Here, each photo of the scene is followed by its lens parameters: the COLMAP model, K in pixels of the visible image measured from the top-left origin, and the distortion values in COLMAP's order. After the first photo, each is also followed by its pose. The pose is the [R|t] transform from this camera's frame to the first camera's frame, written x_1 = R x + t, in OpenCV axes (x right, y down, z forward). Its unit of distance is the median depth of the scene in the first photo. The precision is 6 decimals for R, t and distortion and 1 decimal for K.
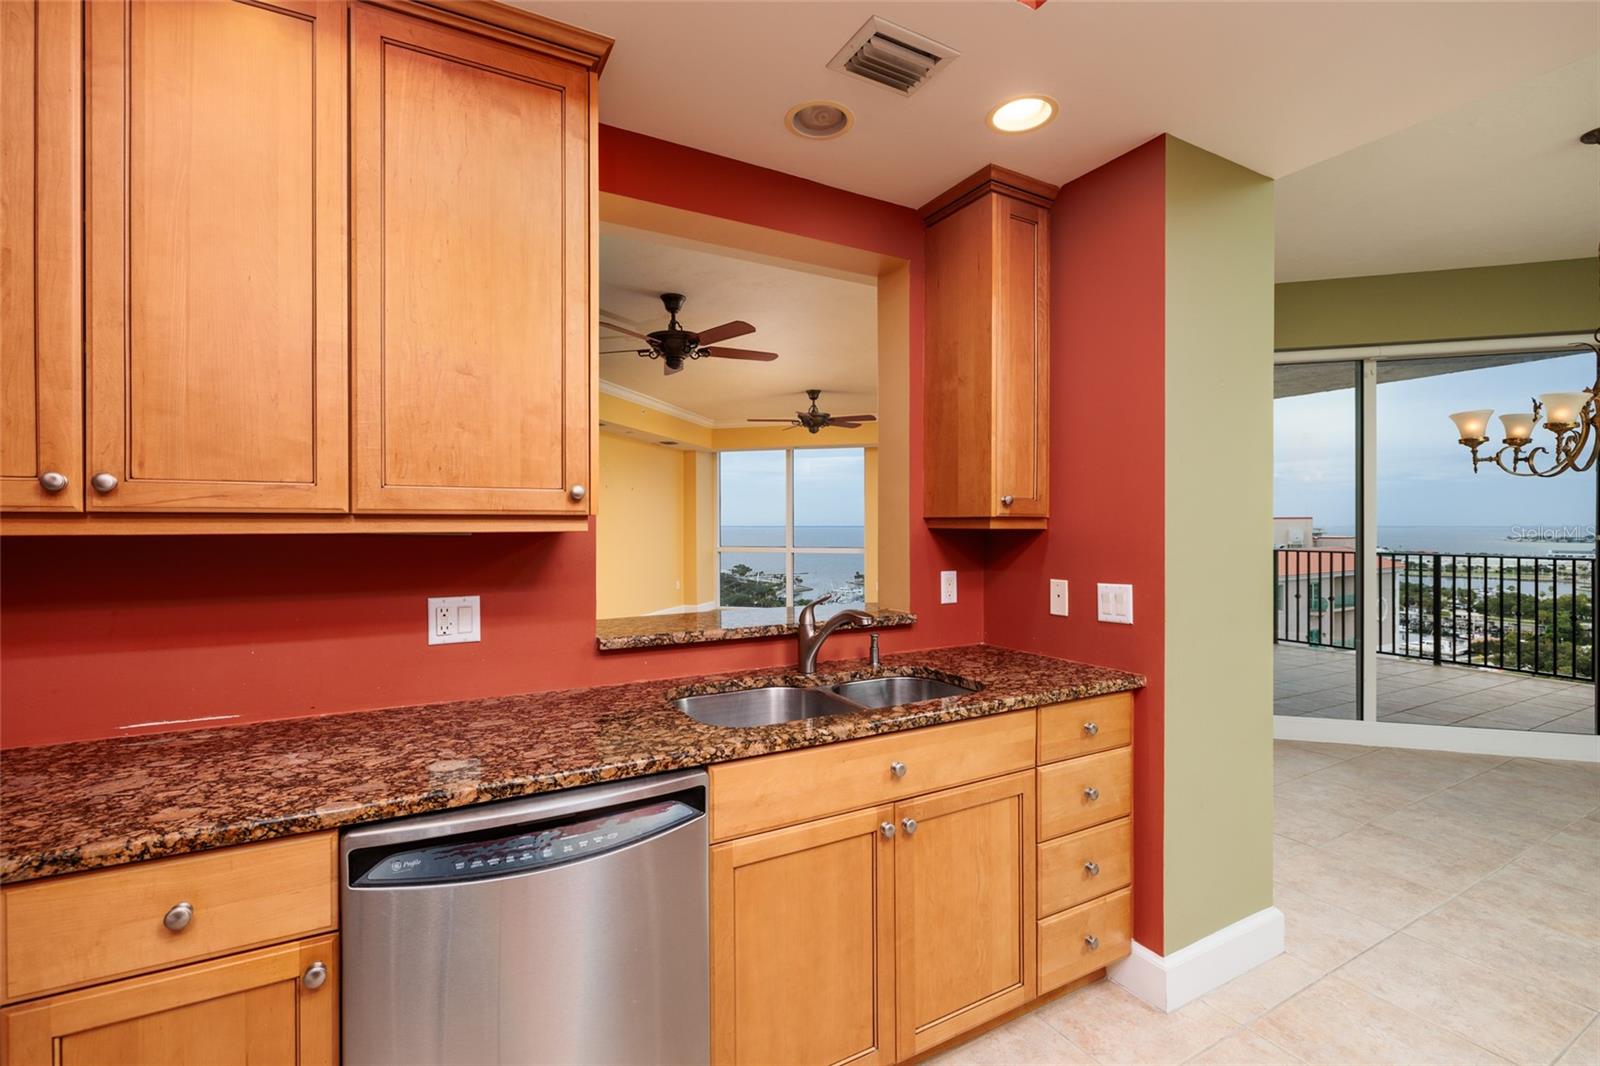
lens RADIAL K [[730.4, 0, 791.0], [0, 730.4, 529.3], [0, 0, 1]] dist [-0.004307, -0.000584]
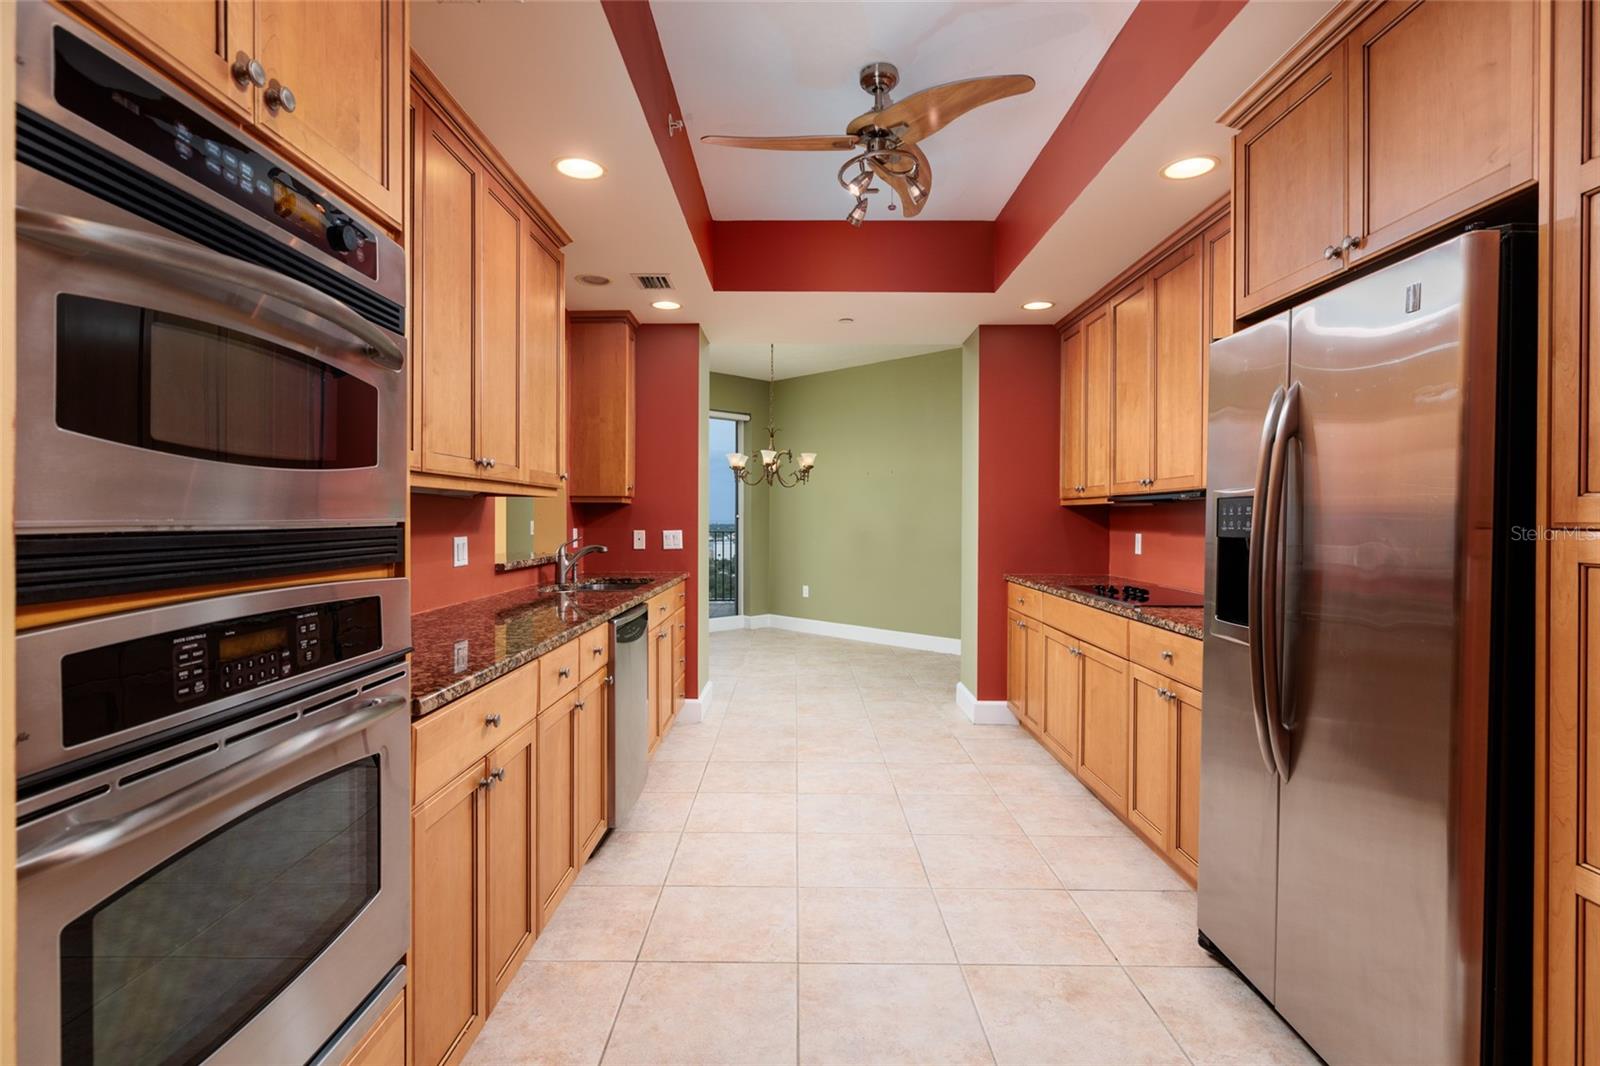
lens RADIAL K [[821.2, 0, 794.6], [0, 821.2, 523.0], [0, 0, 1]] dist [0.000427, 0.000147]
pose [[0.492532, -0.002925, 0.870290, -1.434929], [0.003021, 0.999994, 0.001652, 0.052822], [-0.870289, 0.001815, 0.492538, -0.445974]]
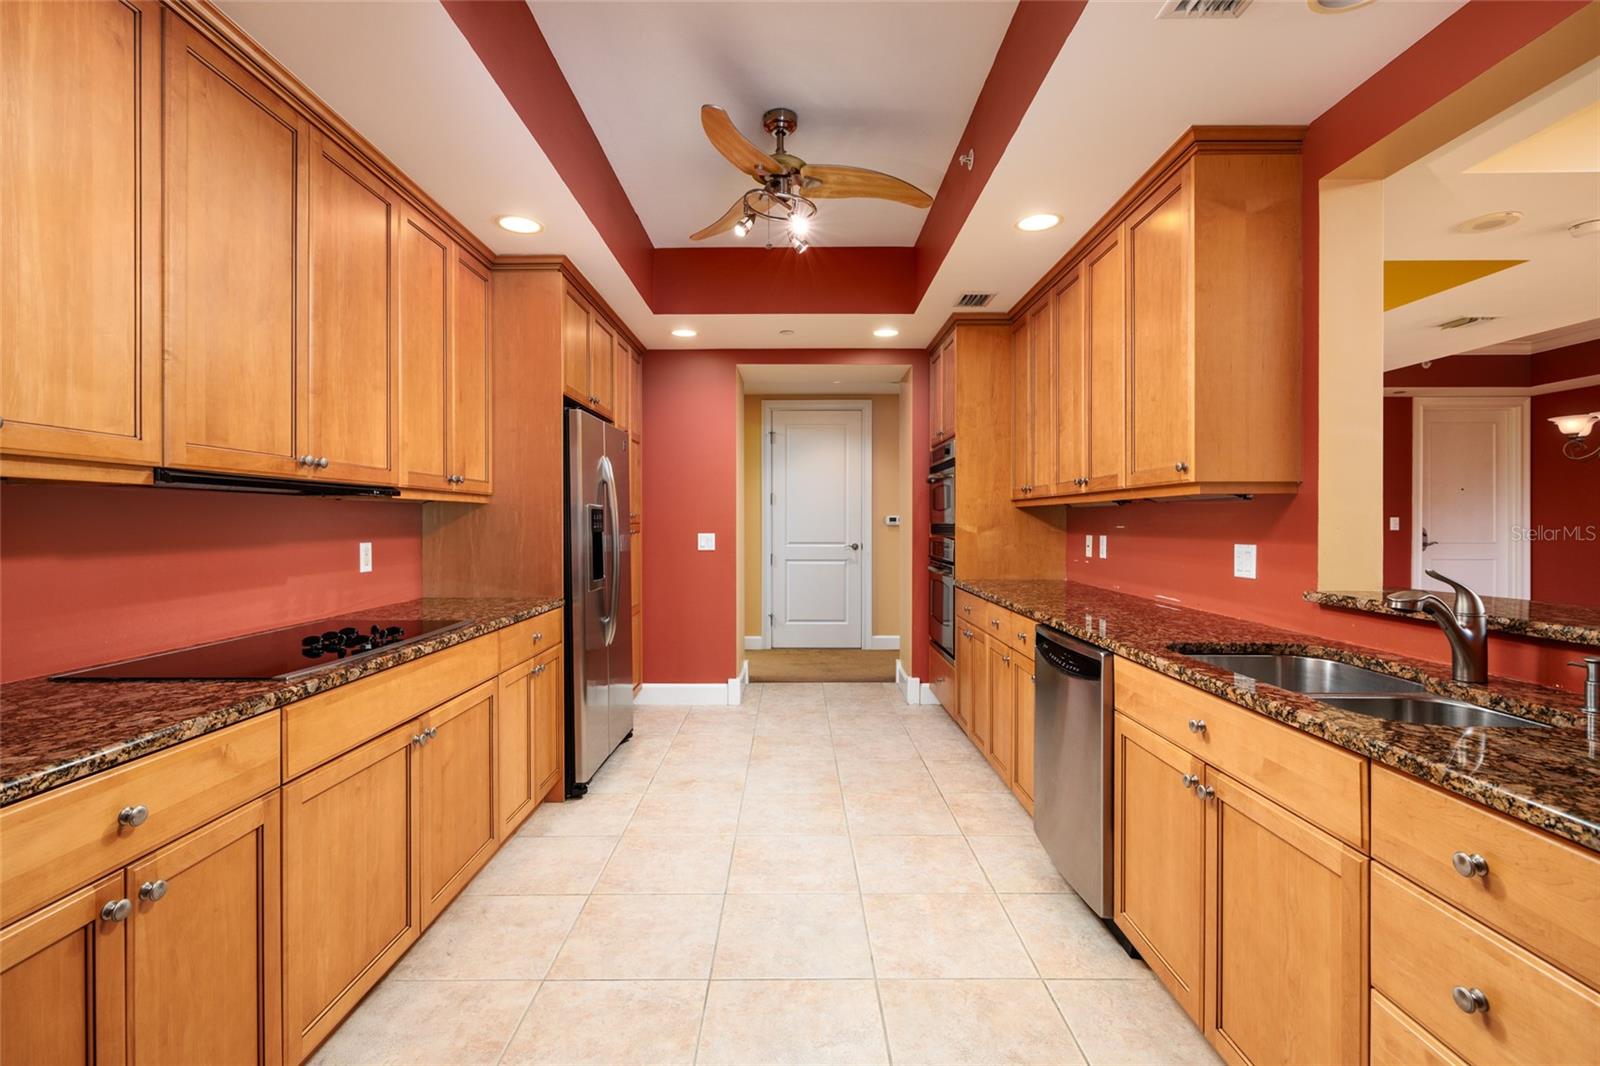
lens RADIAL K [[730.4, 0, 799.2], [0, 730.4, 525.1], [0, 0, 1]] dist [-0.004307, -0.000584]
pose [[-0.484329, 0.004598, -0.874874, 1.027293], [-0.006480, 0.999940, 0.008843, 0.041653], [0.874862, 0.009952, -0.484270, 0.812540]]
